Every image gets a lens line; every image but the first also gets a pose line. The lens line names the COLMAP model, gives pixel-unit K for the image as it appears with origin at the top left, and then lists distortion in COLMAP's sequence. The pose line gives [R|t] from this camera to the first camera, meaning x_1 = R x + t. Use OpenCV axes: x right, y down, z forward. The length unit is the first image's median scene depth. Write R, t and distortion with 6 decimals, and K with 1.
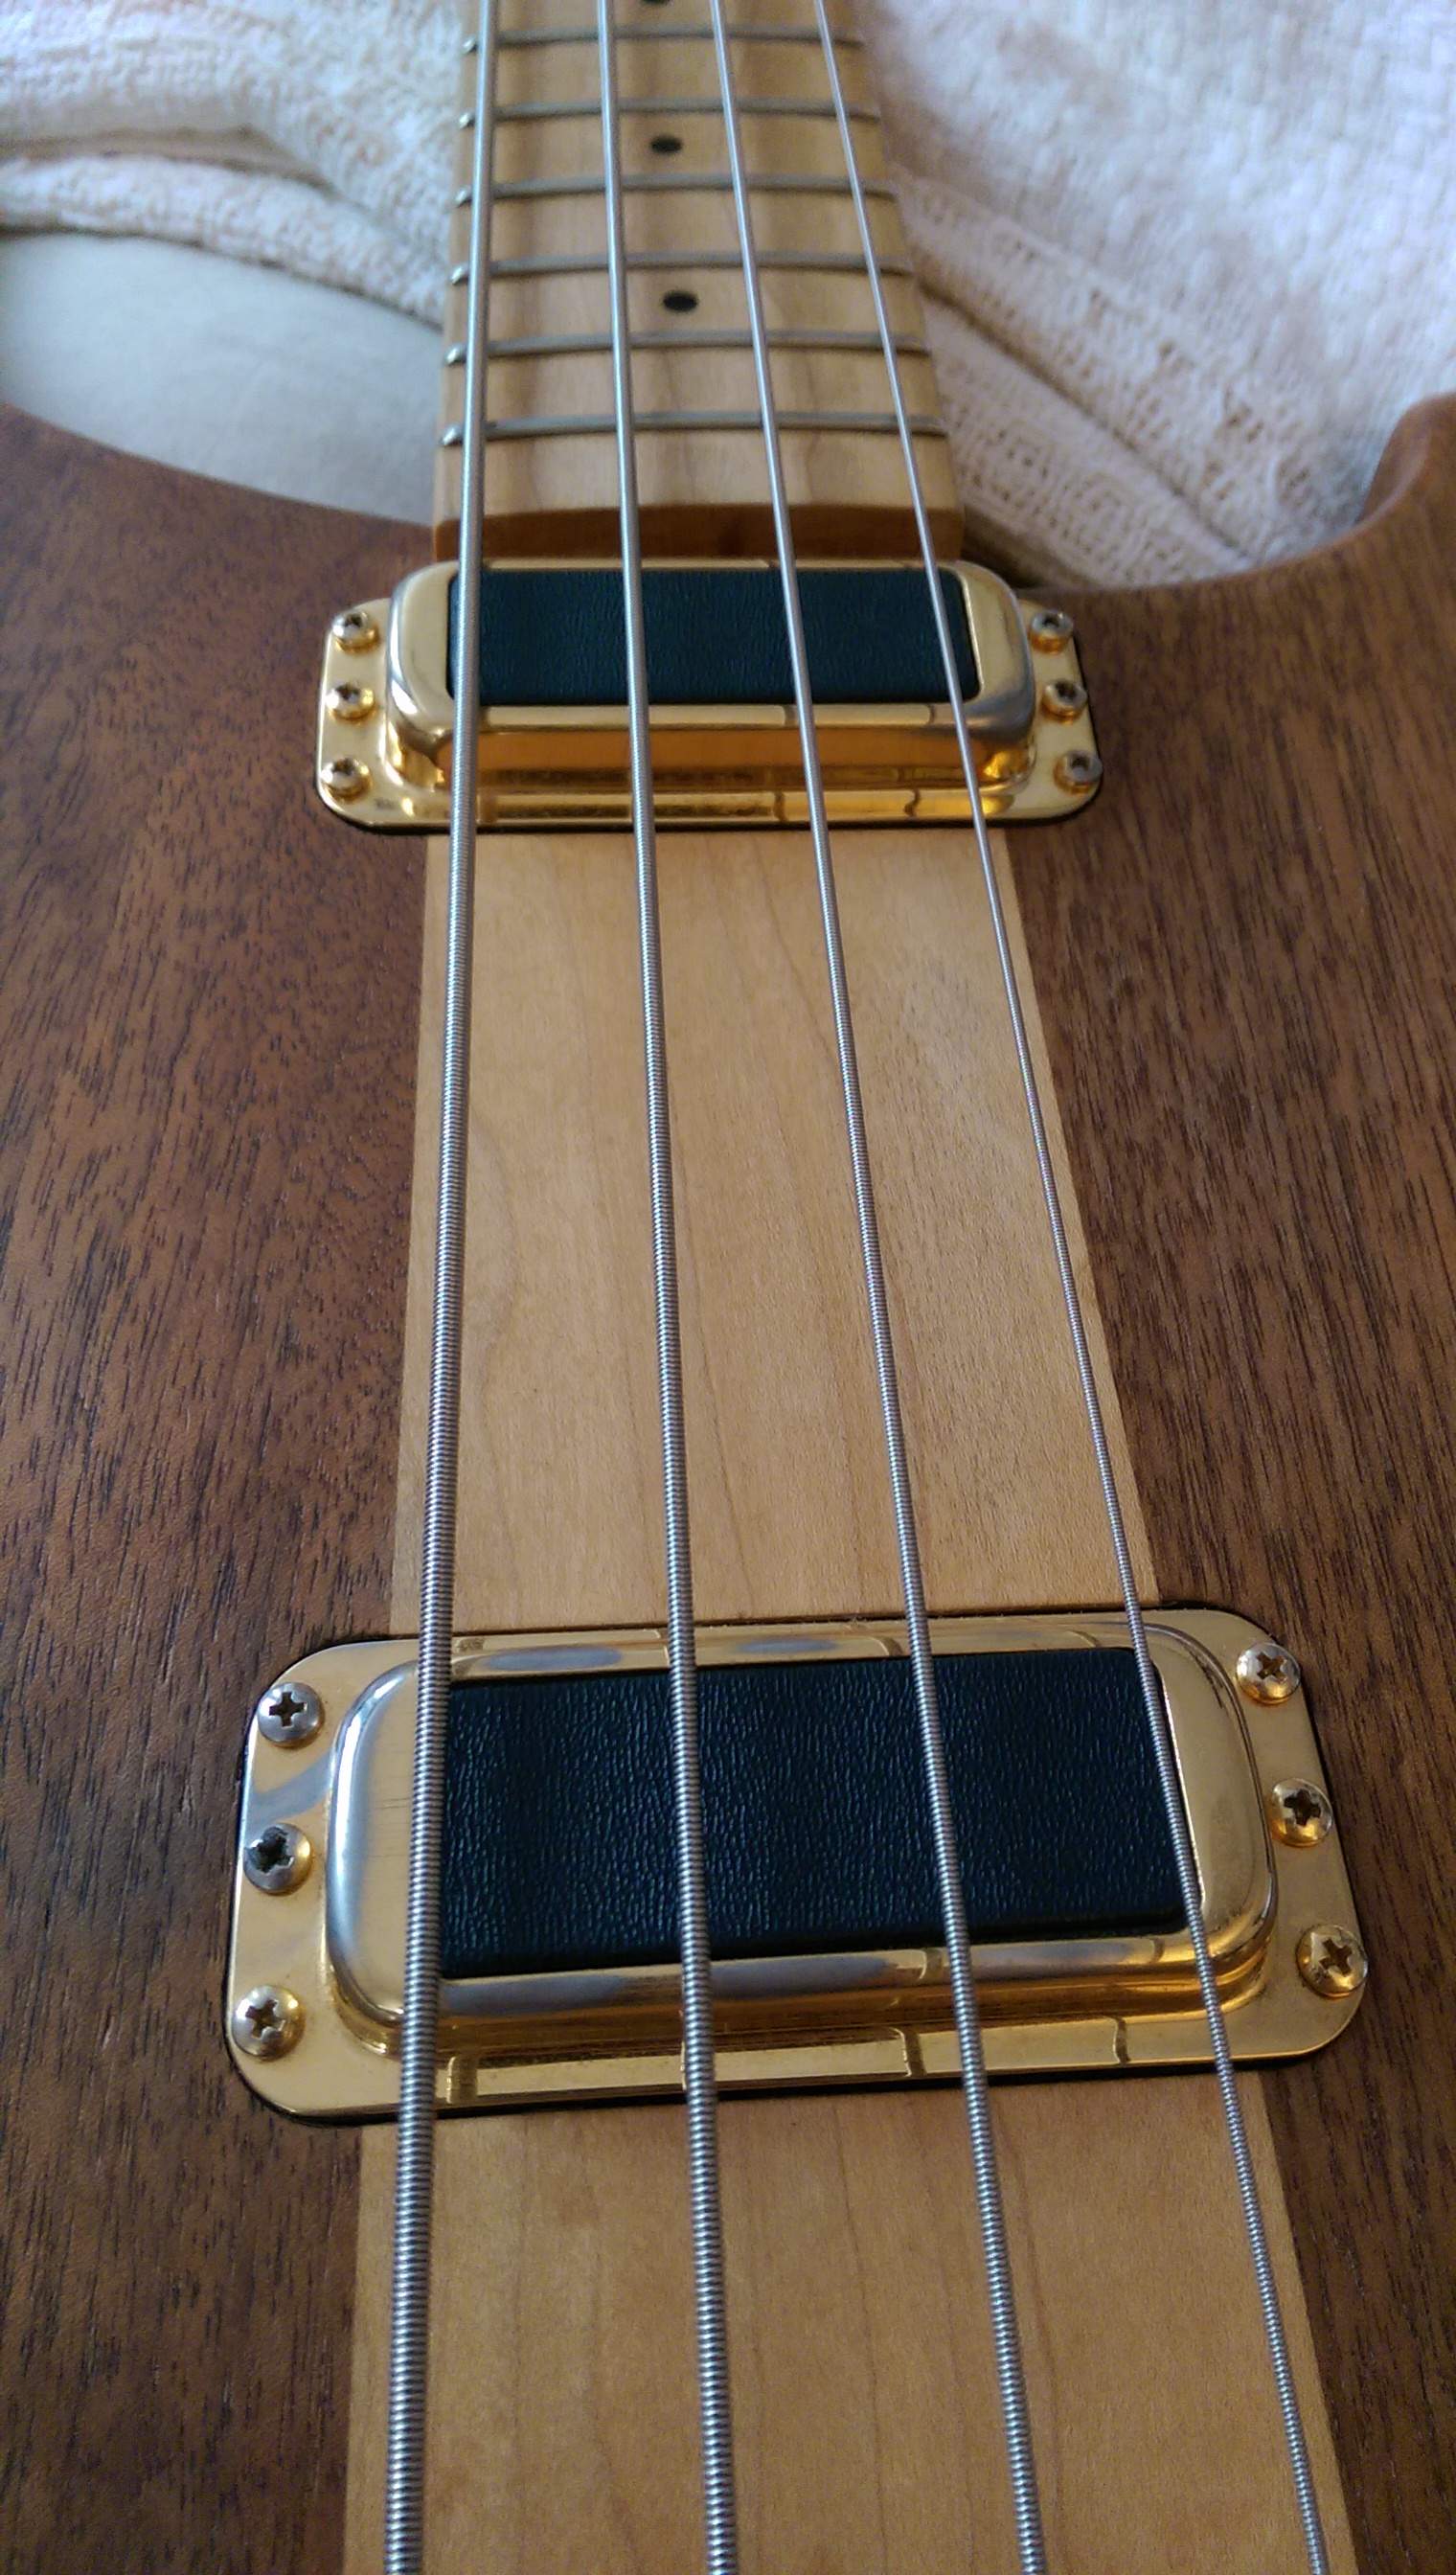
lens RADIAL K [[2233.0, 0, 767.4], [0, 2233.0, 1344.7], [0, 0, 1]] dist [0.054122, -0.117231]
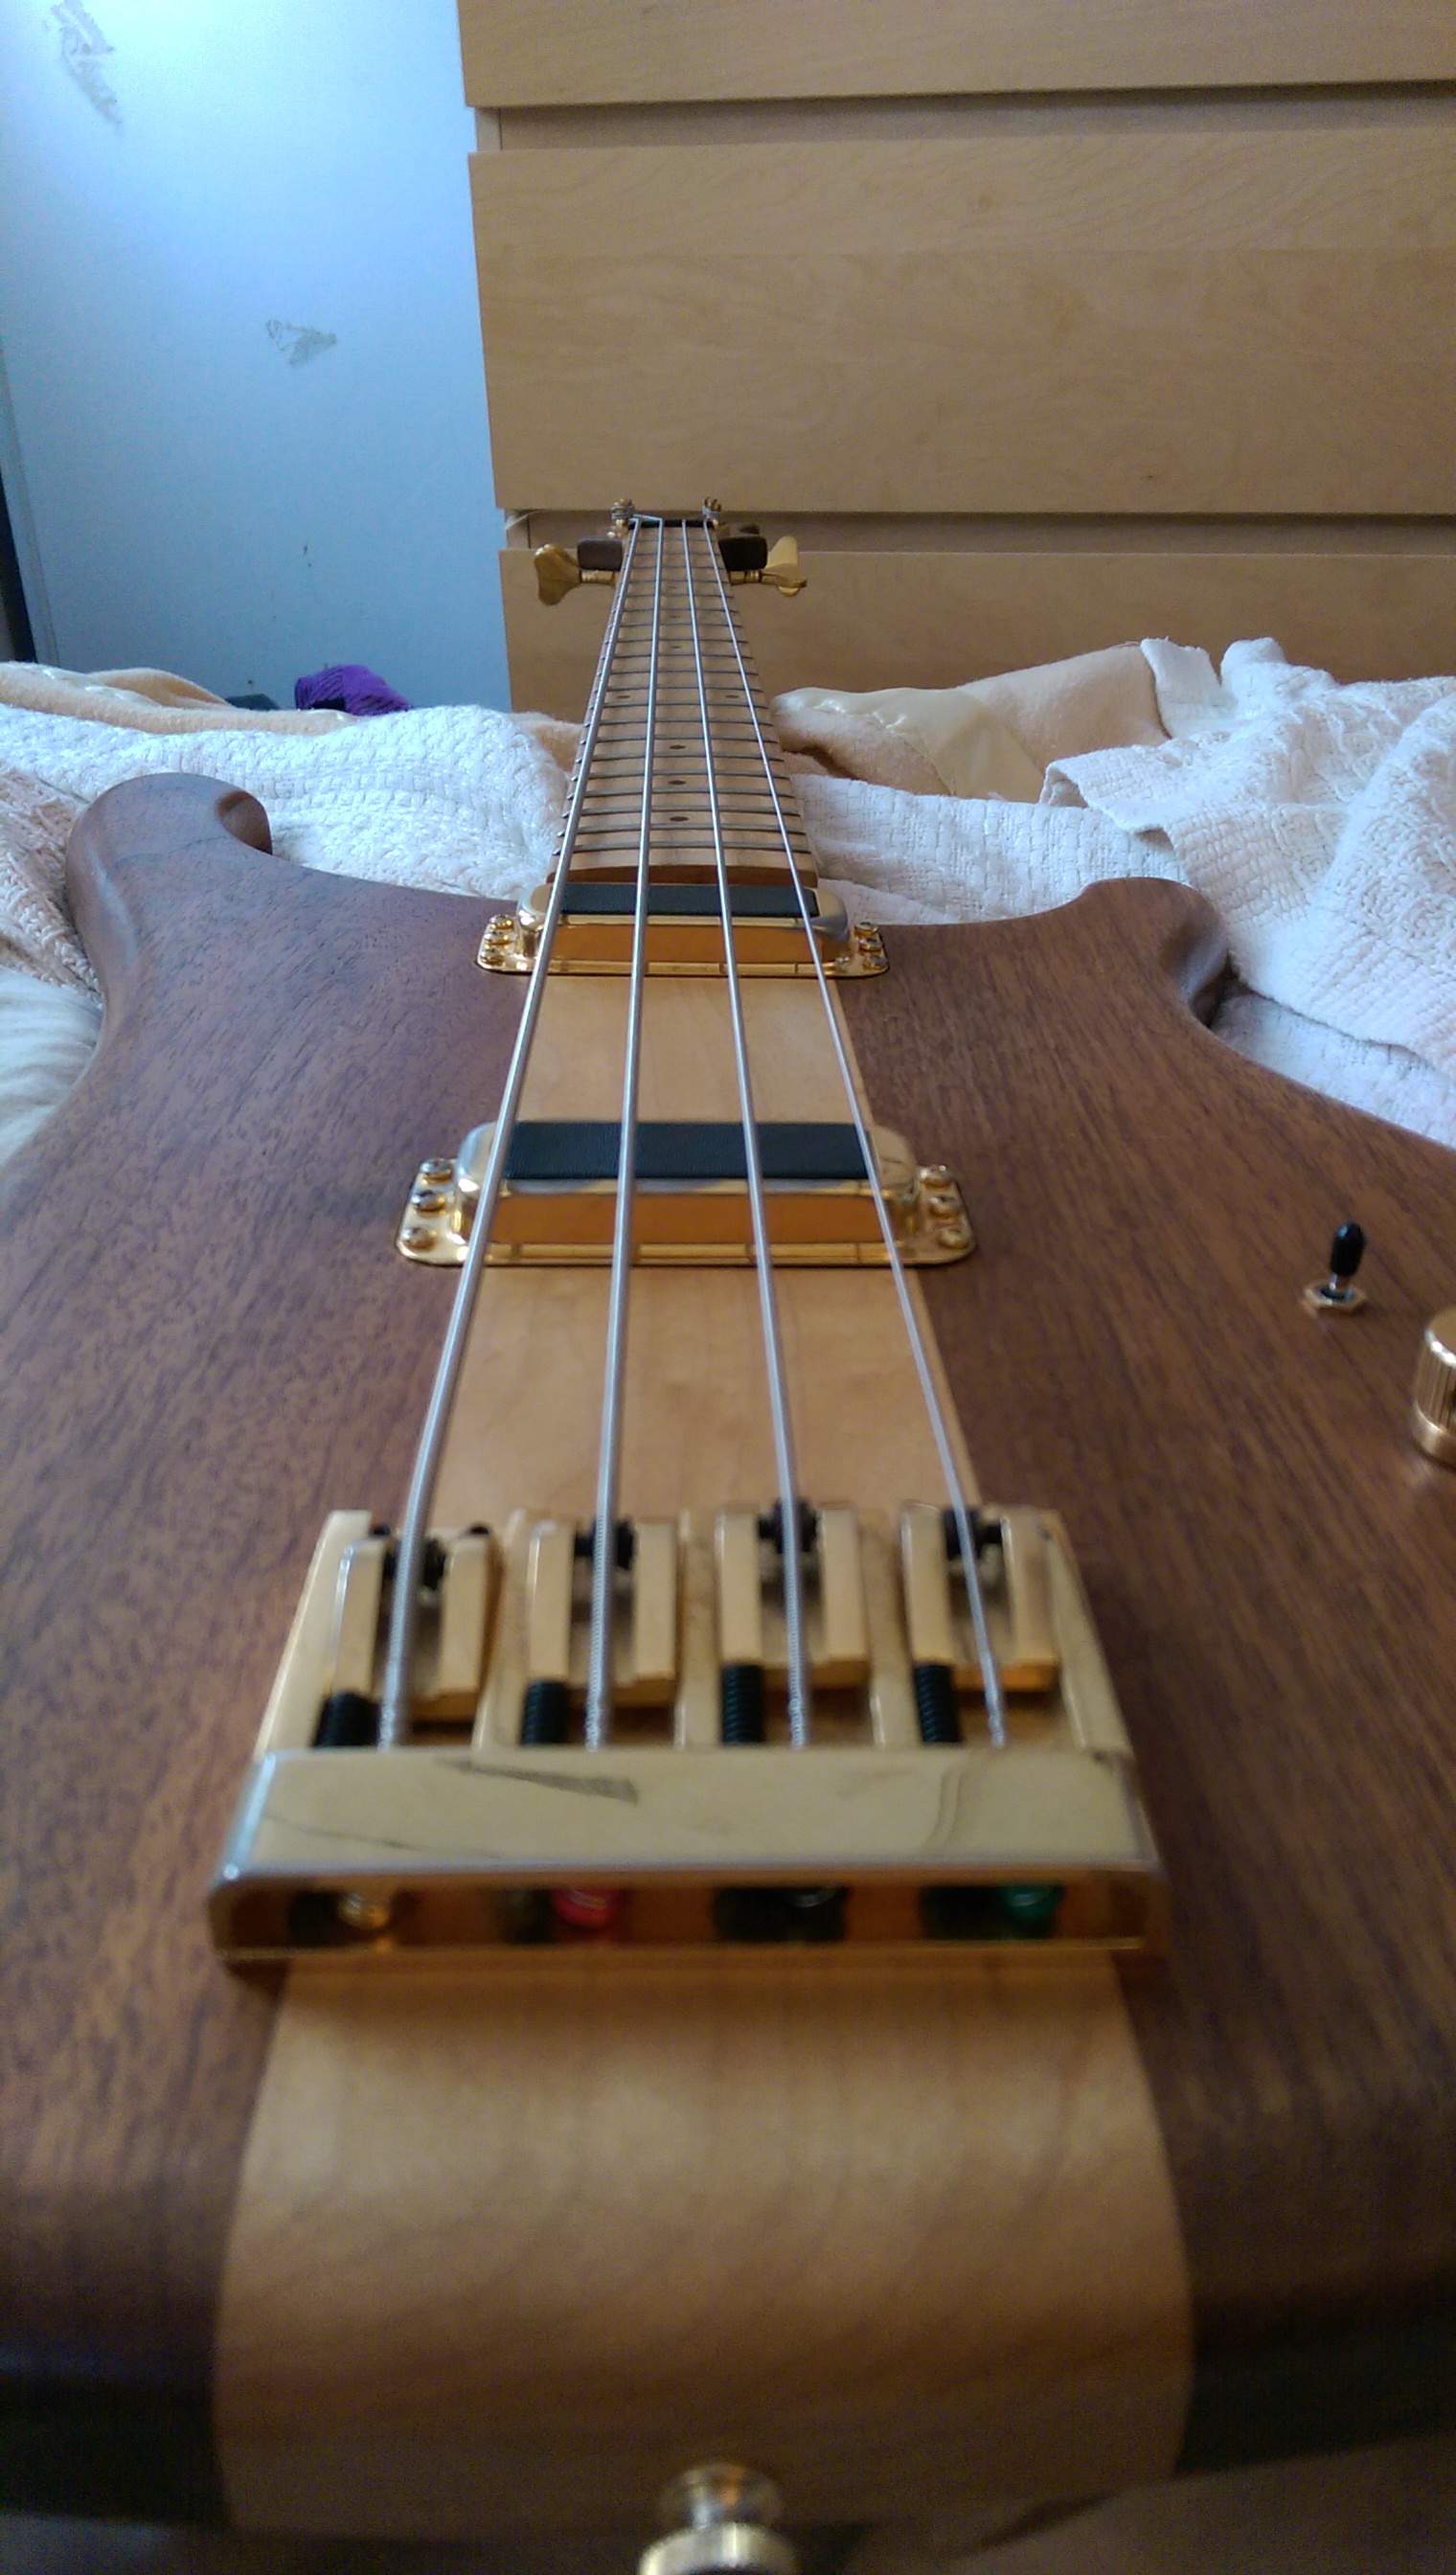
lens RADIAL K [[2233.0, 0, 767.4], [0, 2233.0, 1344.7], [0, 0, 1]] dist [0.054122, -0.117231]
pose [[0.999167, -0.010576, -0.039406, 0.129659], [-0.010852, 0.862152, -0.506533, 1.075110], [0.039331, 0.506539, 0.861319, -0.514579]]
